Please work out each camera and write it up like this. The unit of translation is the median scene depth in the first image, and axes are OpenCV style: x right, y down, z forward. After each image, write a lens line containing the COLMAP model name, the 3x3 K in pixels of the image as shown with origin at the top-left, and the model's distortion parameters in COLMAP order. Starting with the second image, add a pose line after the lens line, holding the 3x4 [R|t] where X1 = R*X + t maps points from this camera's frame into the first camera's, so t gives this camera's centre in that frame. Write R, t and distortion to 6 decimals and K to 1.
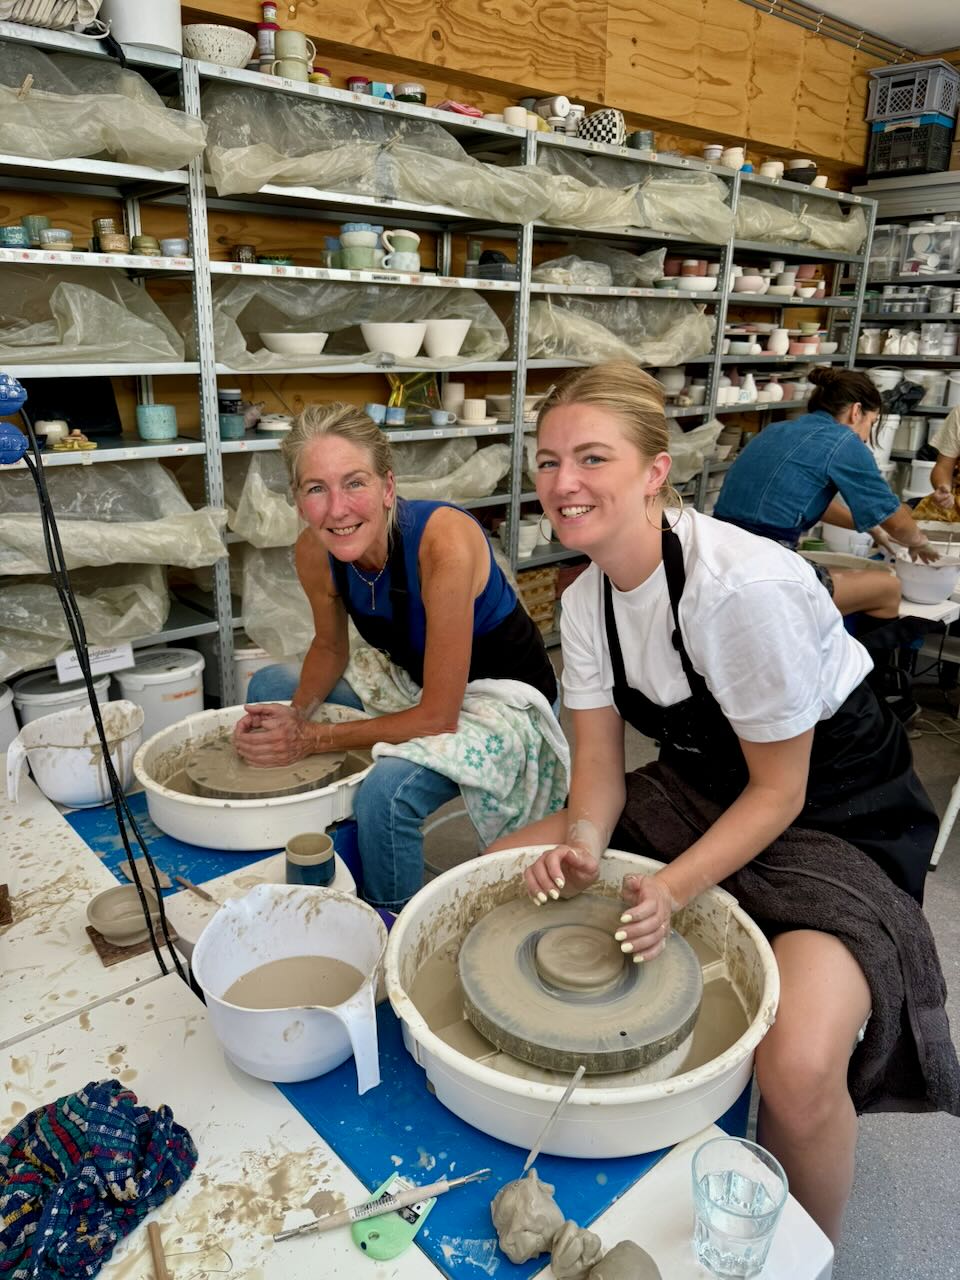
lens RADIAL K [[901.4, 0, 480.0], [0, 901.4, 640.0], [0, 0, 1]] dist [-0.002302, -0.001263]
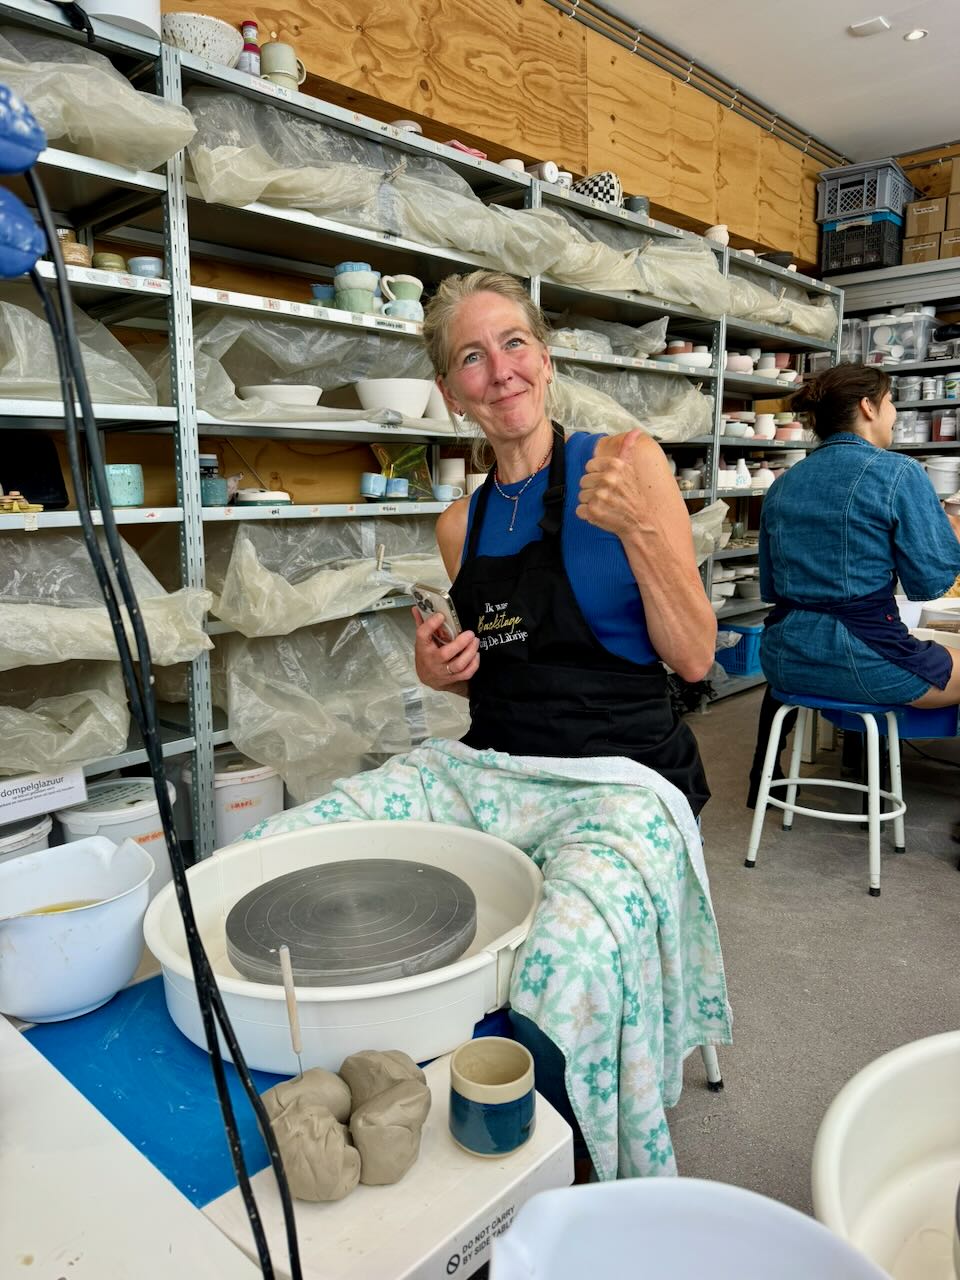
lens RADIAL K [[902.4, 0, 480.0], [0, 902.4, 640.0], [0, 0, 1]] dist [0.020419, -0.026738]
pose [[0.994143, -0.043785, 0.098805, -0.107789], [0.058349, 0.987008, -0.149705, 0.024956], [-0.090966, 0.154593, 0.983782, 0.177797]]
